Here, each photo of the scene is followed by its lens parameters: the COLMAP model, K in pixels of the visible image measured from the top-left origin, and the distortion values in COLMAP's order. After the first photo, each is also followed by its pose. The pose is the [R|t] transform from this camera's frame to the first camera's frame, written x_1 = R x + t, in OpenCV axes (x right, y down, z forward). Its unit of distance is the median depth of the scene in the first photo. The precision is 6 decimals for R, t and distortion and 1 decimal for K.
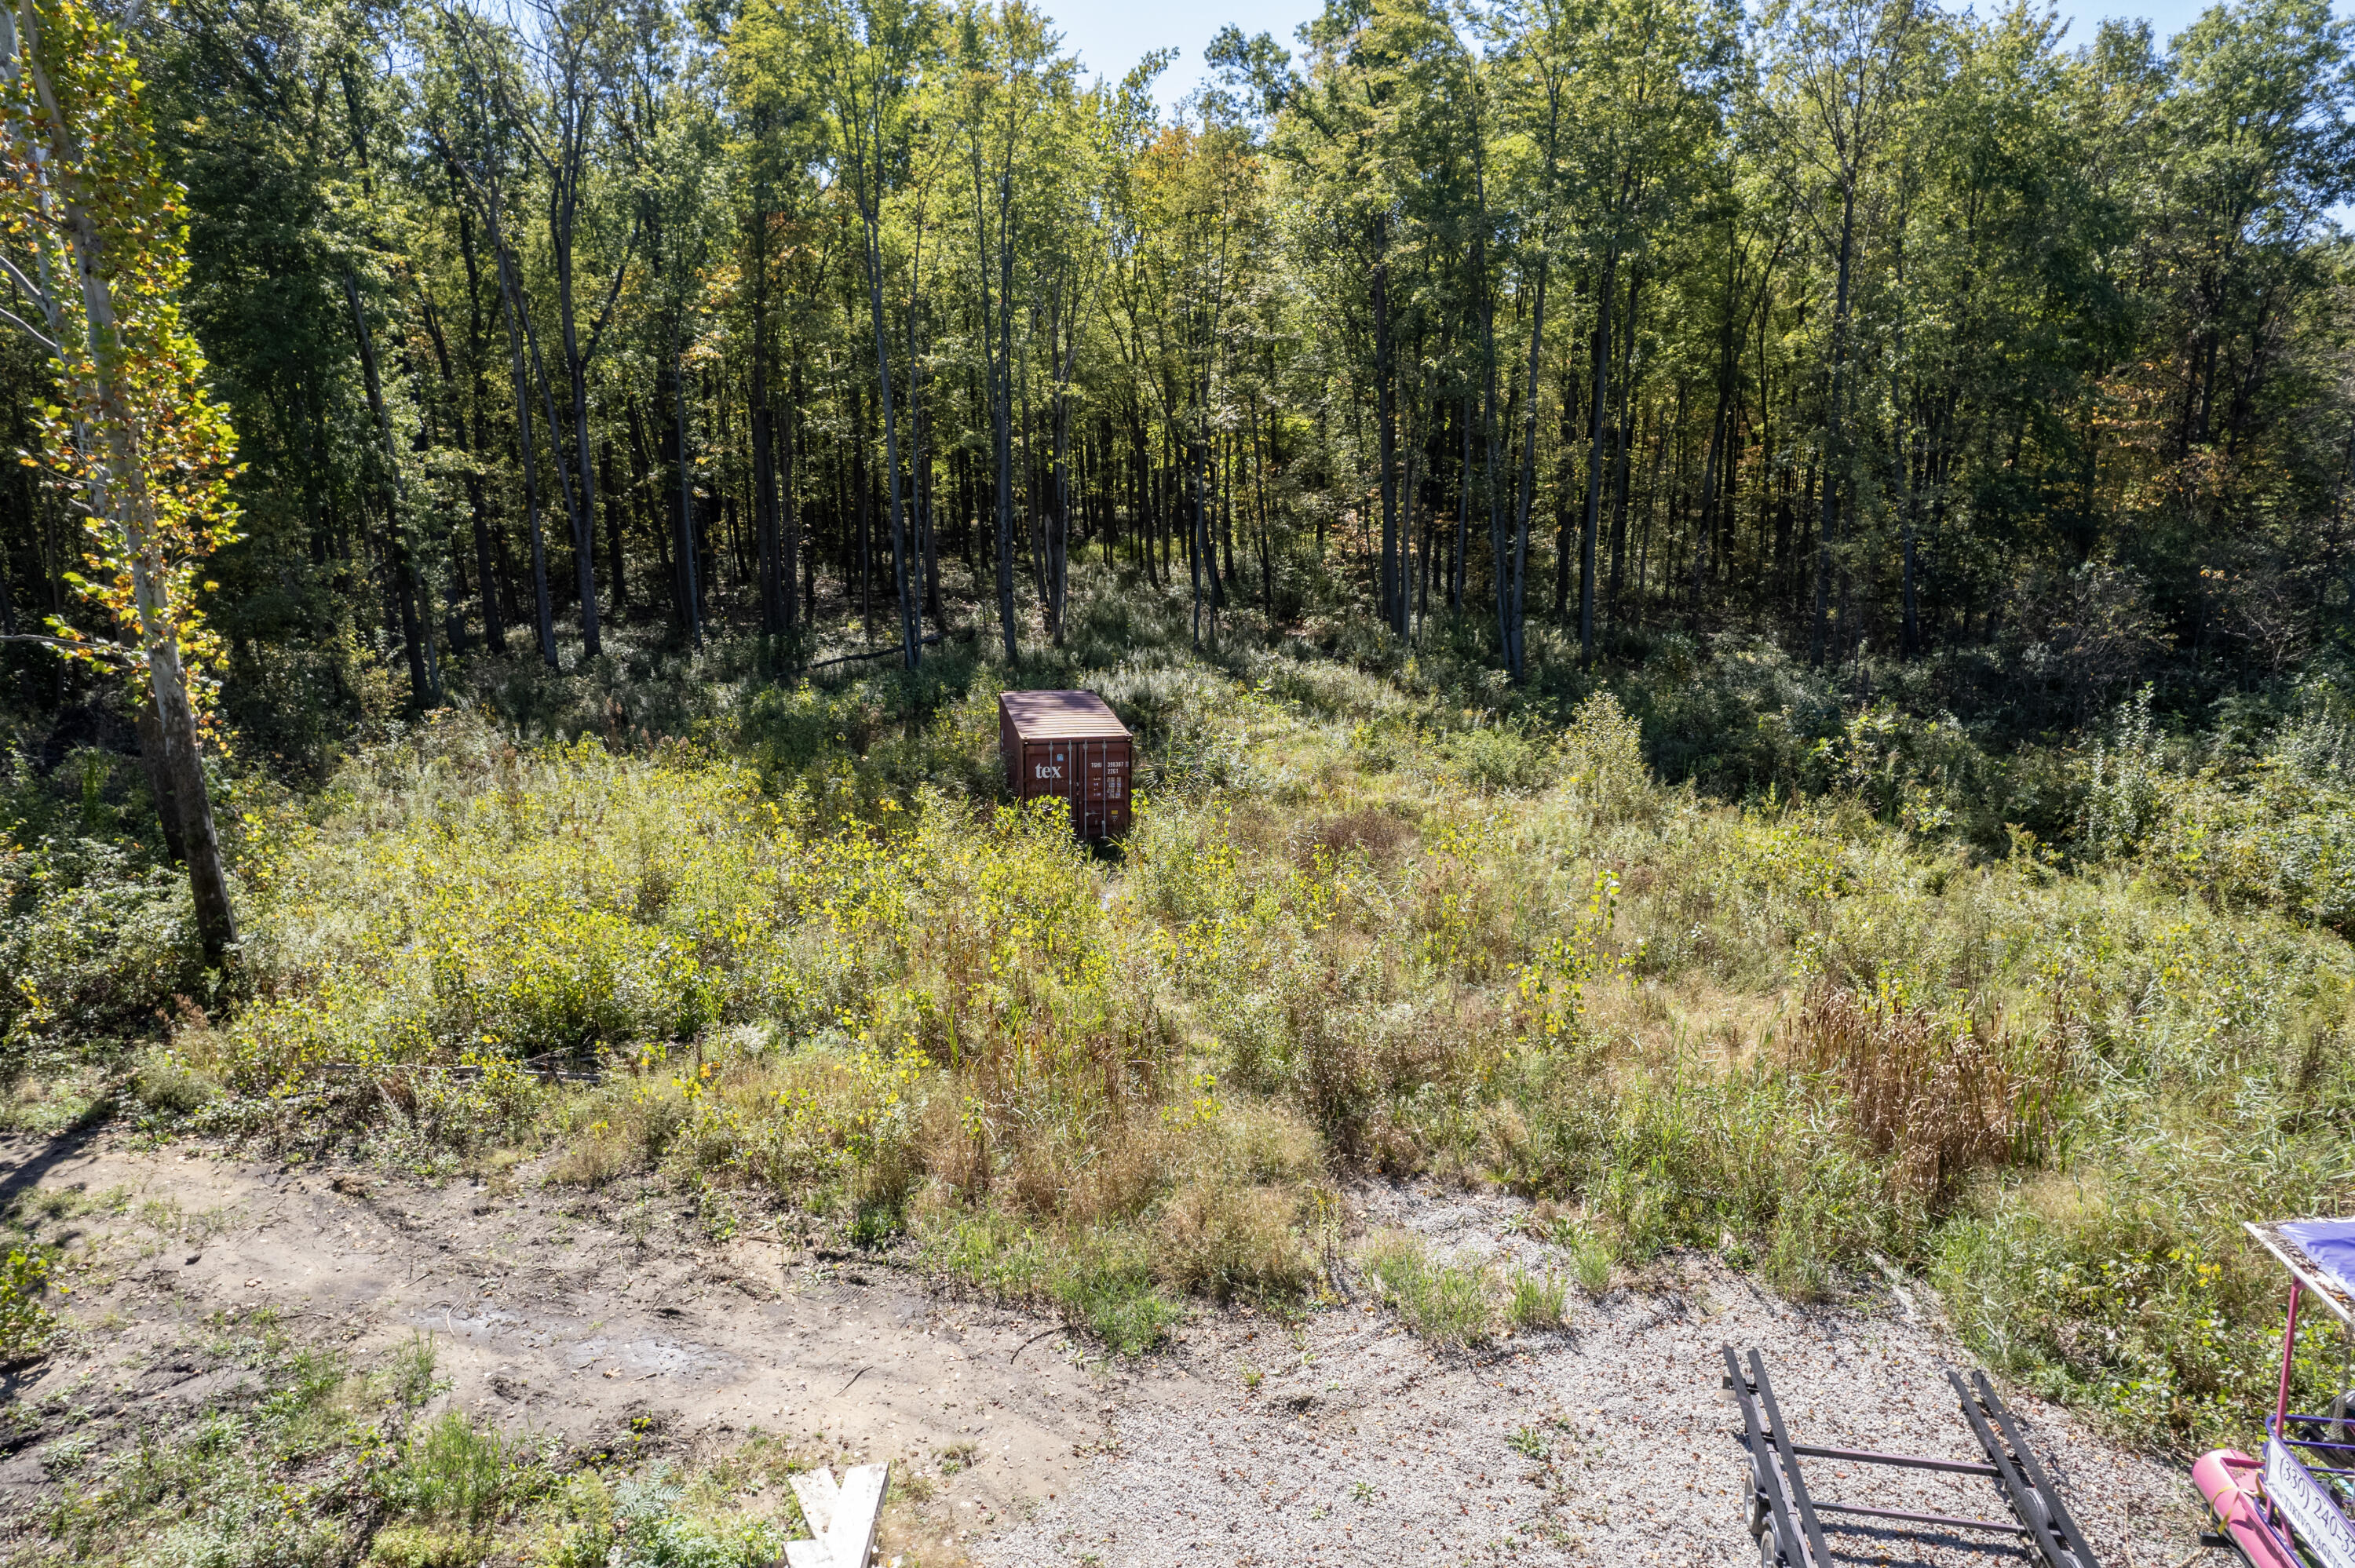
lens RADIAL K [[1509.8, 0, 1187.0], [0, 1509.8, 800.2], [0, 0, 1]] dist [-0.082426, 0.075833]
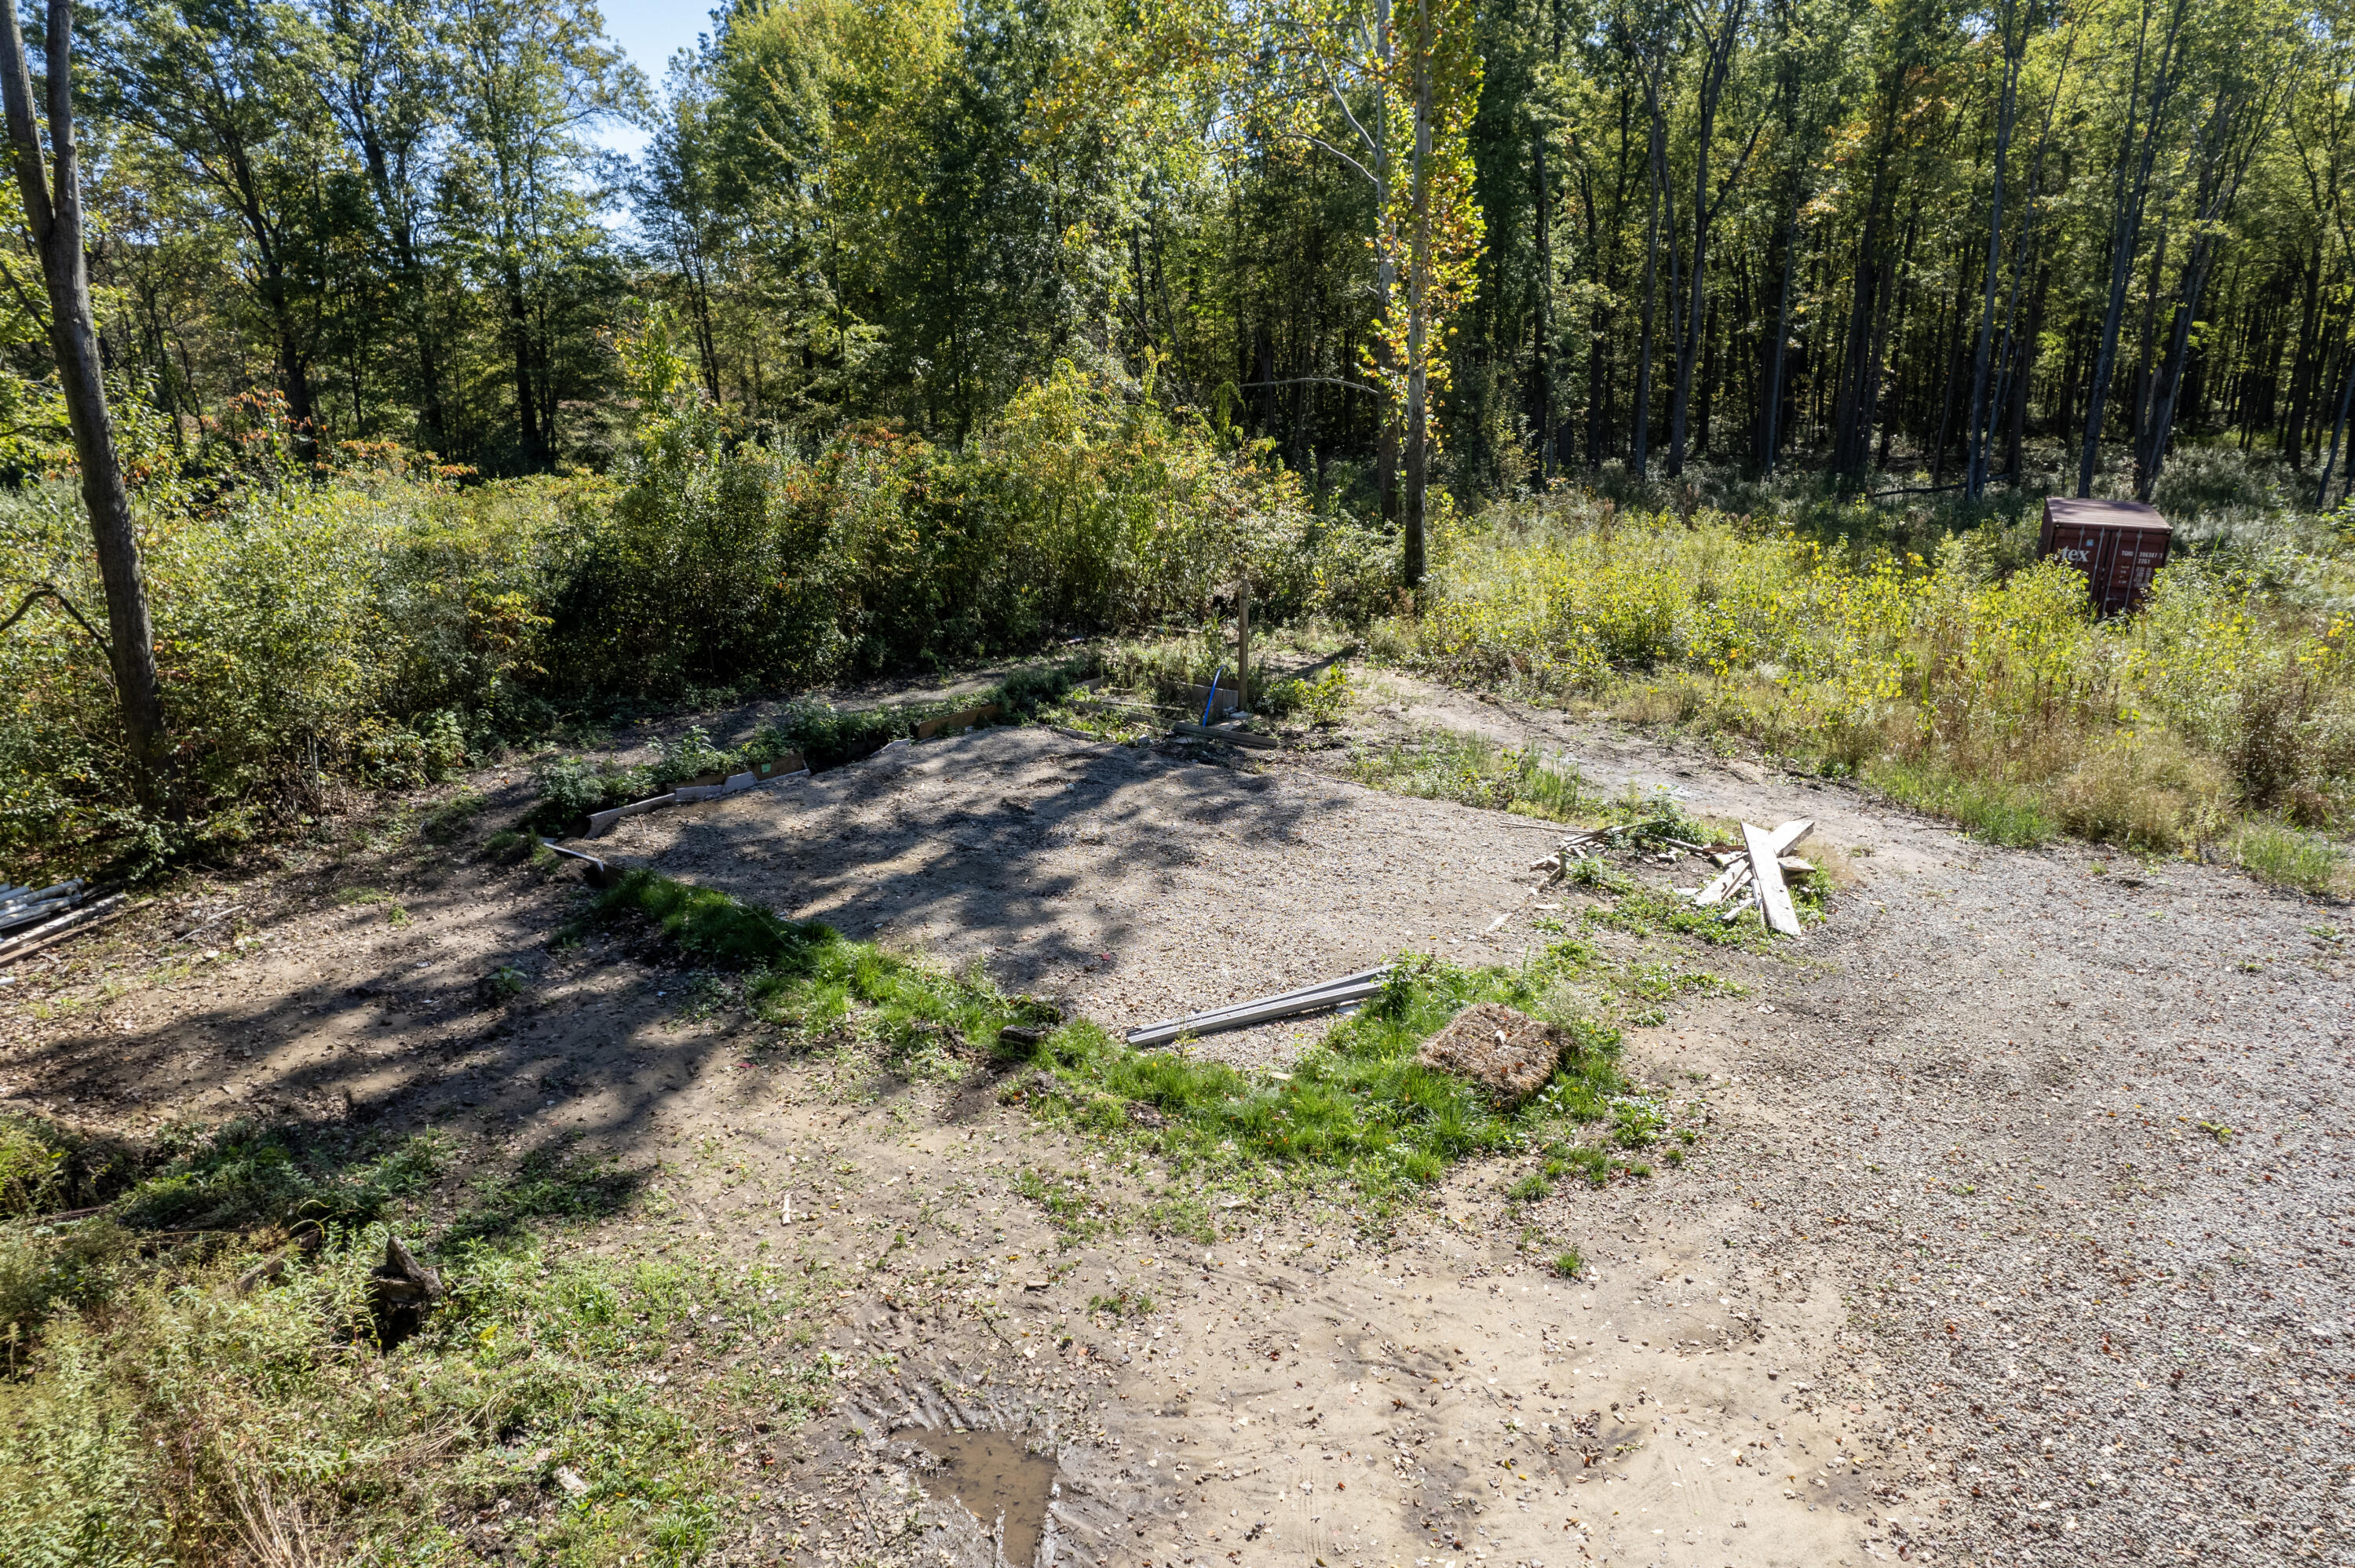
lens RADIAL K [[1509.8, 0, 1187.0], [0, 1509.8, 800.2], [0, 0, 1]] dist [-0.082426, 0.075833]
pose [[0.776493, 0.187141, -0.601695, 0.062095], [-0.148281, 0.982333, 0.114170, 0.092731], [0.612431, 0.000568, 0.790524, -0.175313]]
